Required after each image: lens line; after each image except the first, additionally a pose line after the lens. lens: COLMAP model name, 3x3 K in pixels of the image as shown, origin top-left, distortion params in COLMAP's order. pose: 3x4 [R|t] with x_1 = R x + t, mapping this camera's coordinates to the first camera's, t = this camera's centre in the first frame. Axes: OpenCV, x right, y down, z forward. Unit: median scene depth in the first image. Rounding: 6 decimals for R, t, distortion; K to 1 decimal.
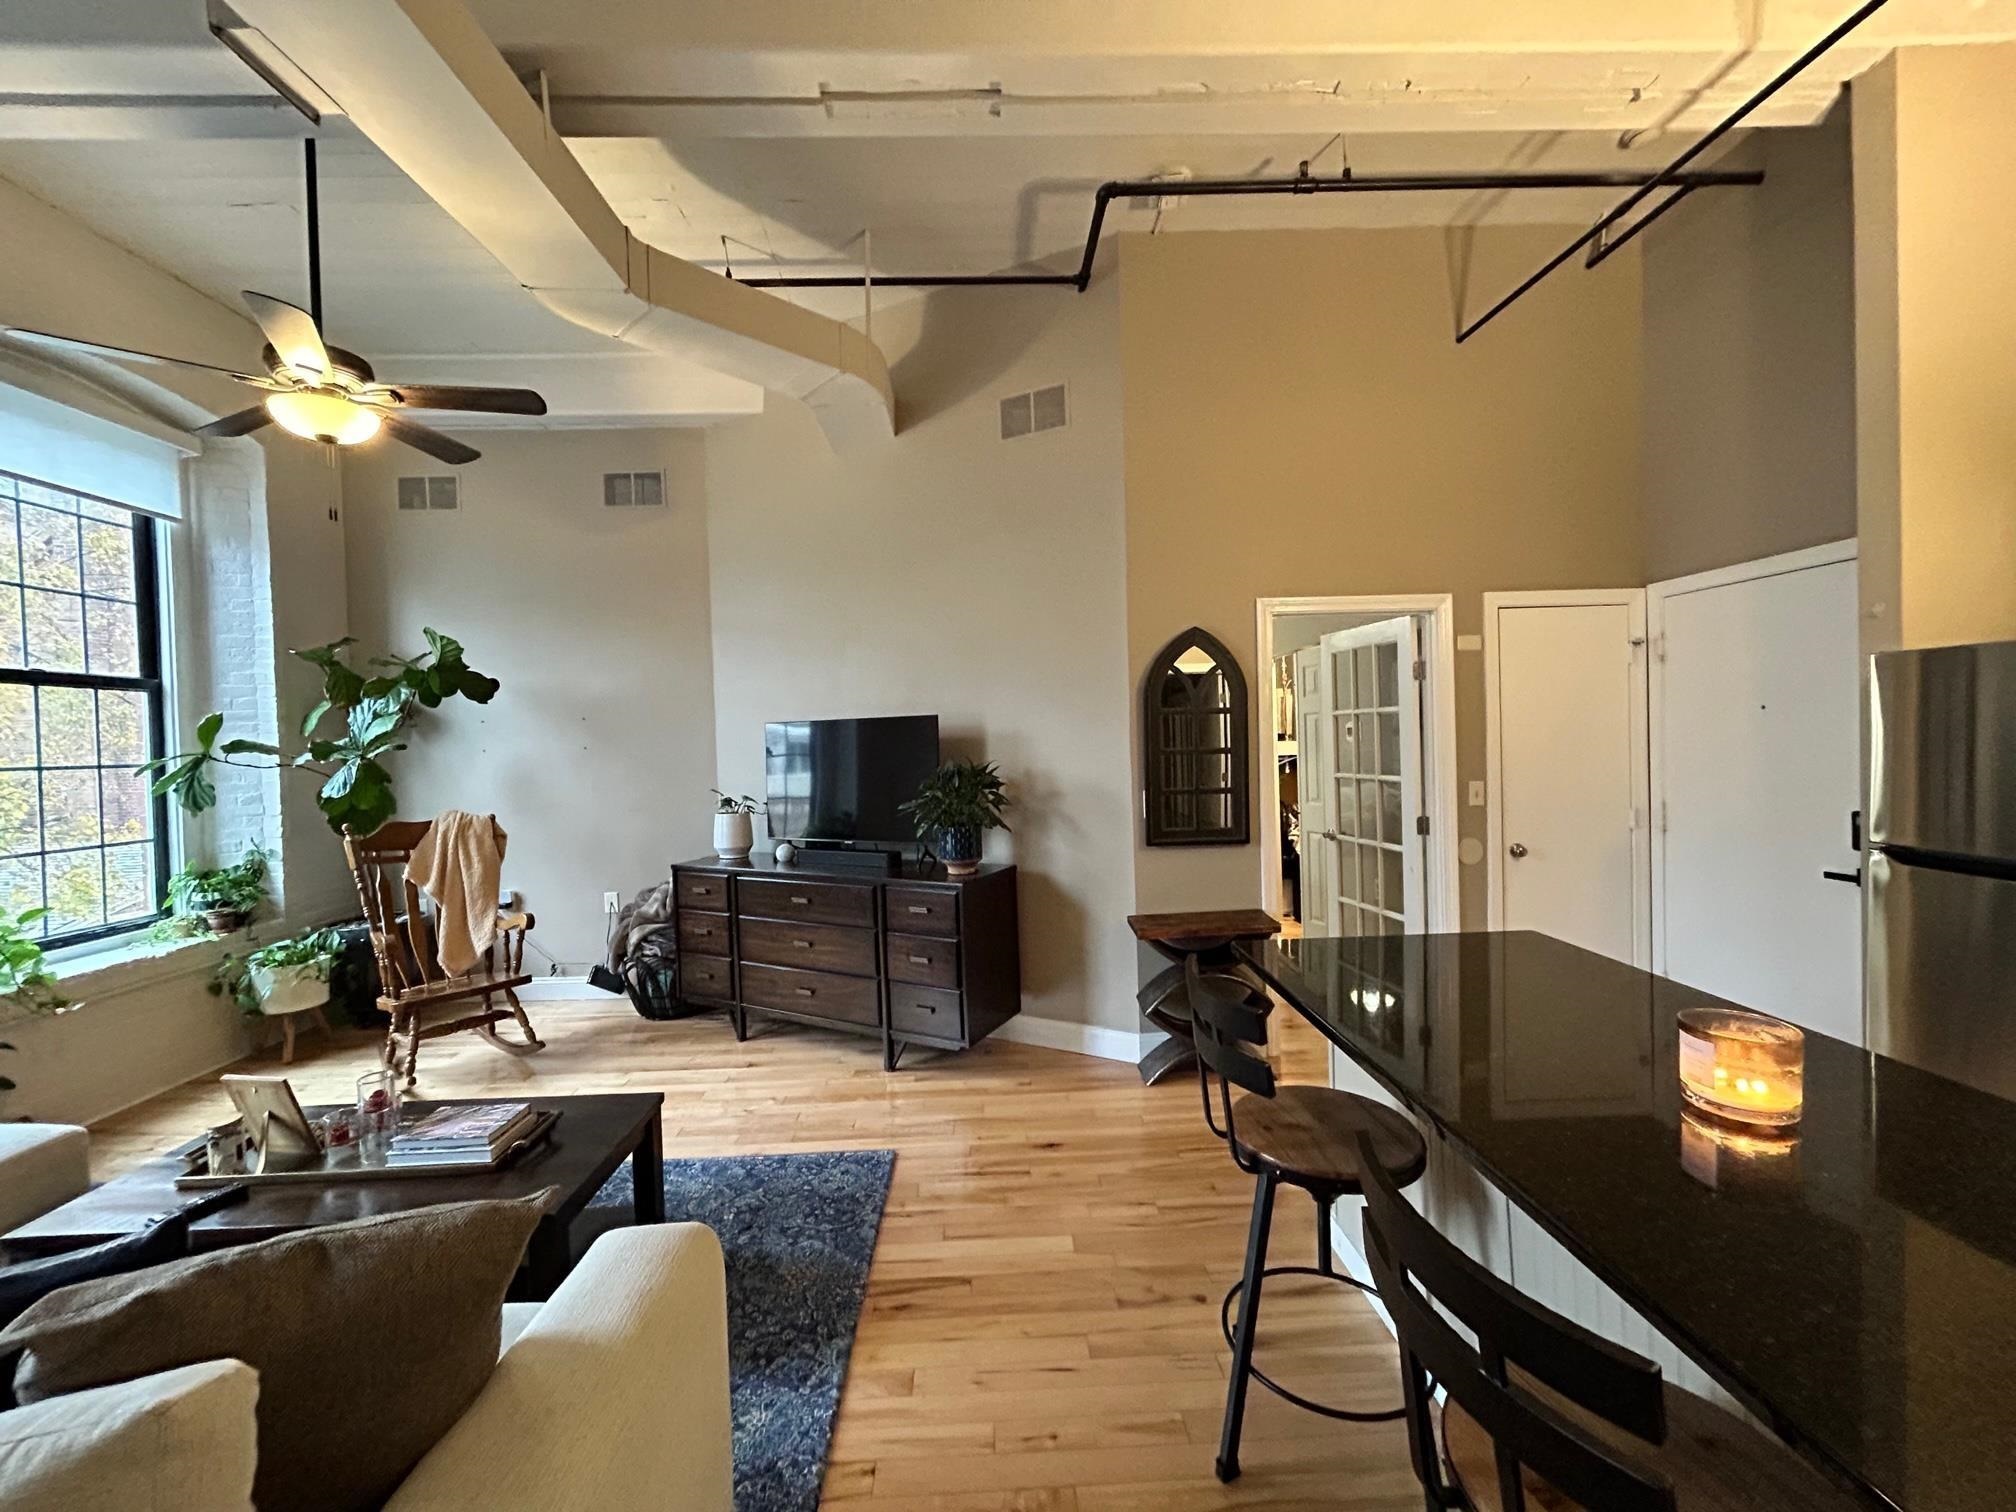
lens RADIAL K [[805.6, 0, 1010.6], [0, 805.6, 755.1], [0, 0, 1]] dist [-0.002964, 0.000604]
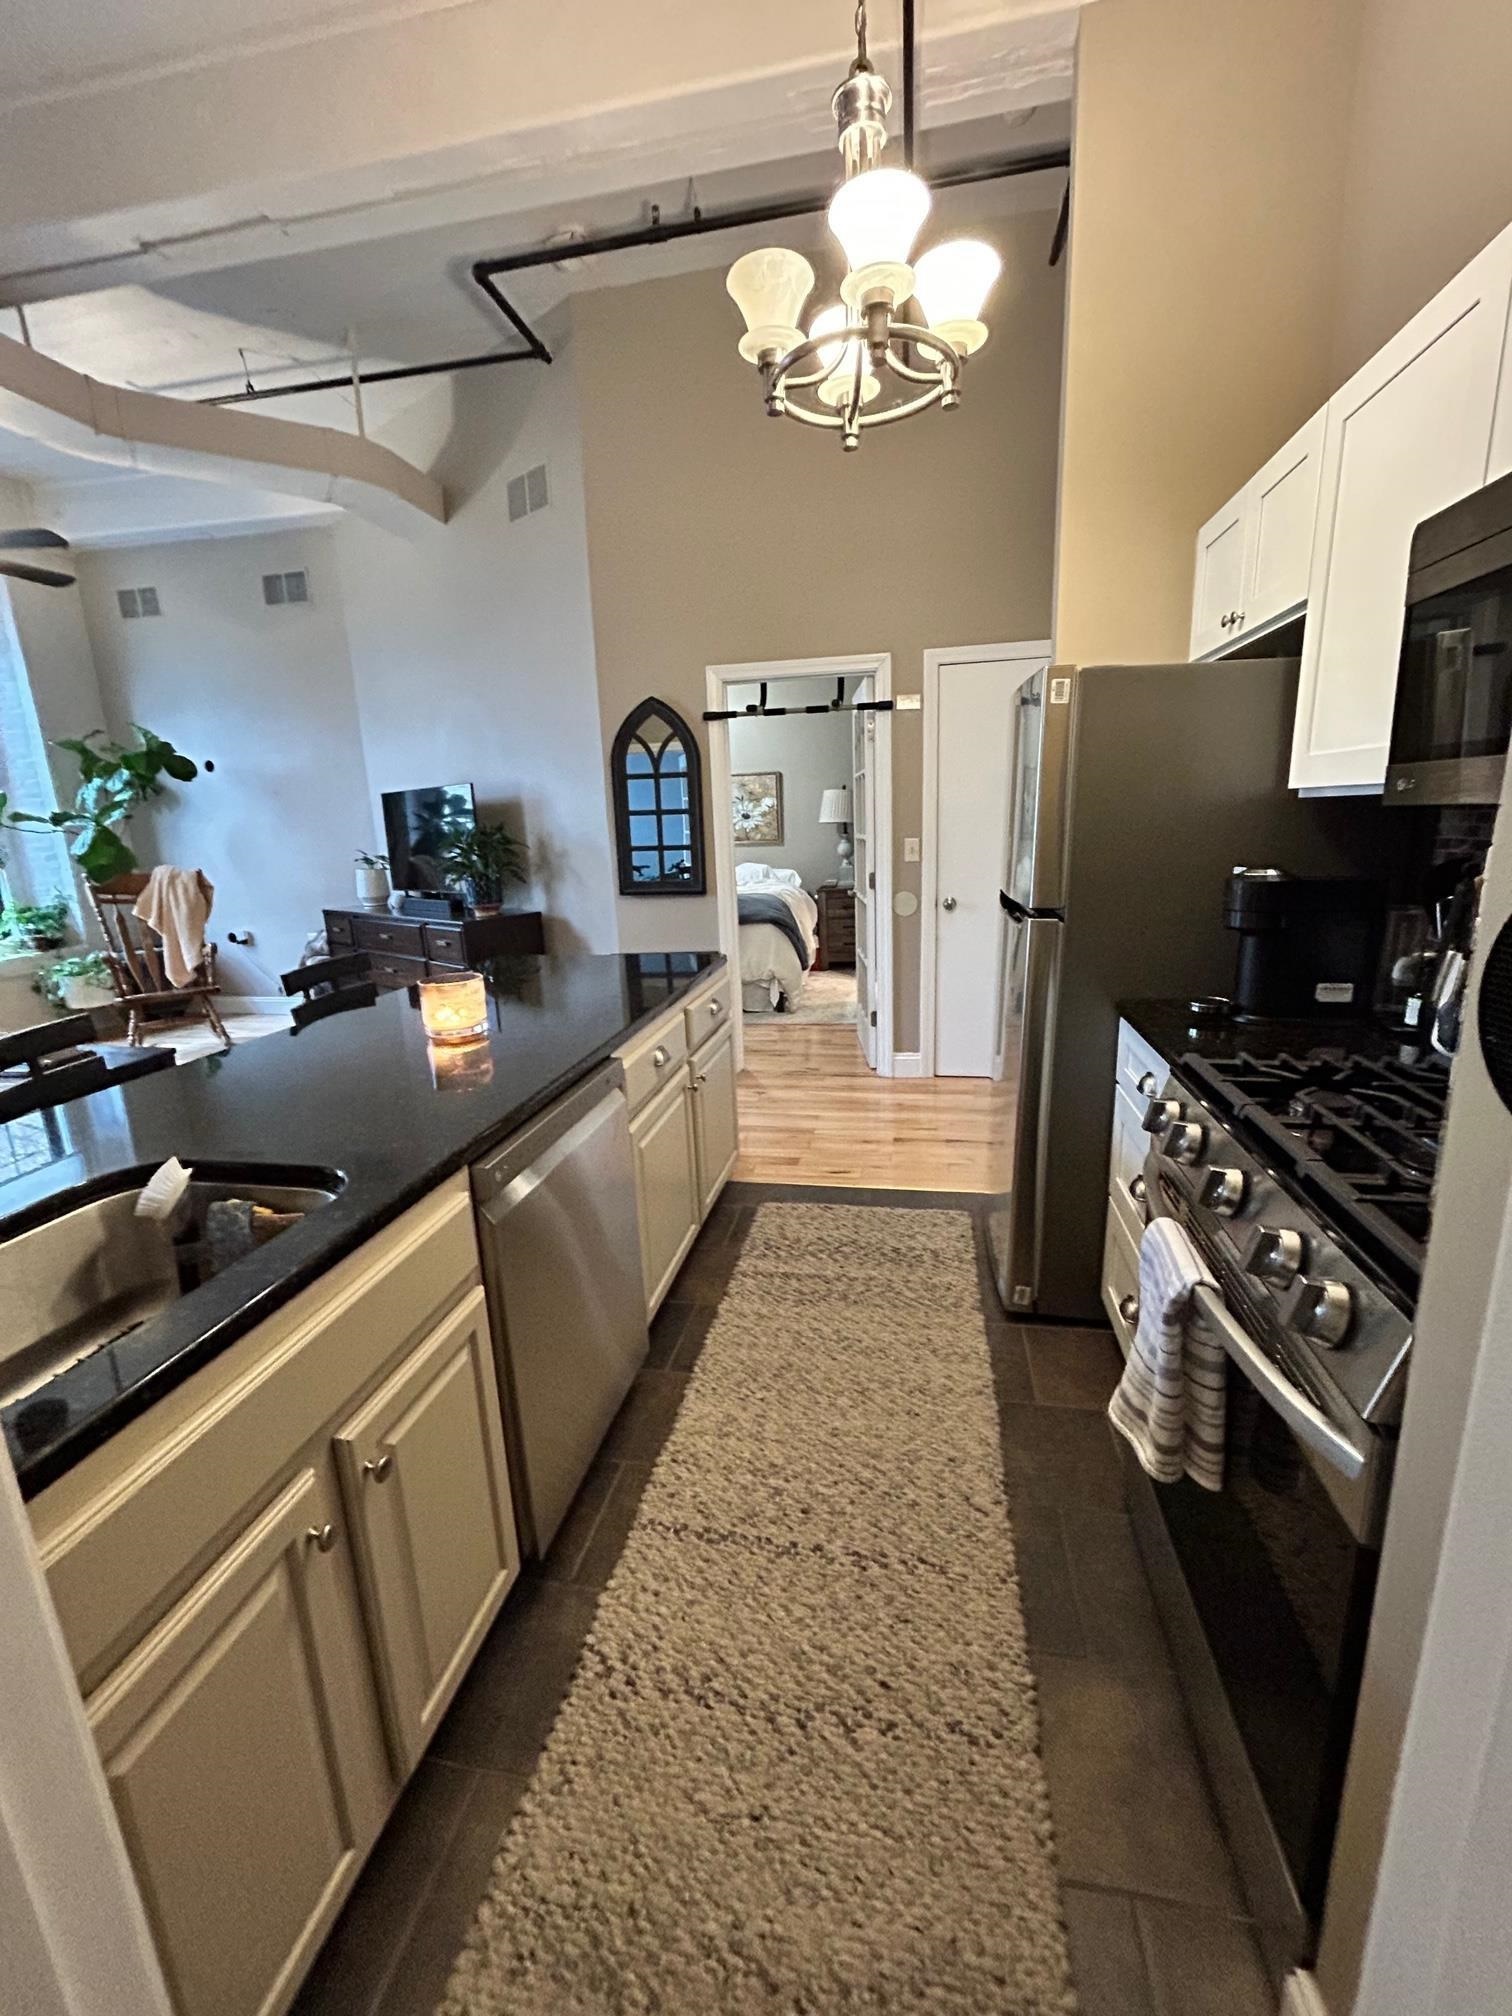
lens RADIAL K [[805.6, 0, 759.4], [0, 805.6, 1012.0], [0, 0, 1]] dist [-0.002964, 0.000604]
pose [[0.977192, 0.041379, -0.208289, 0.582871], [0.004617, 0.976461, 0.215645, 0.024655], [0.212310, -0.211688, 0.953998, -0.114298]]
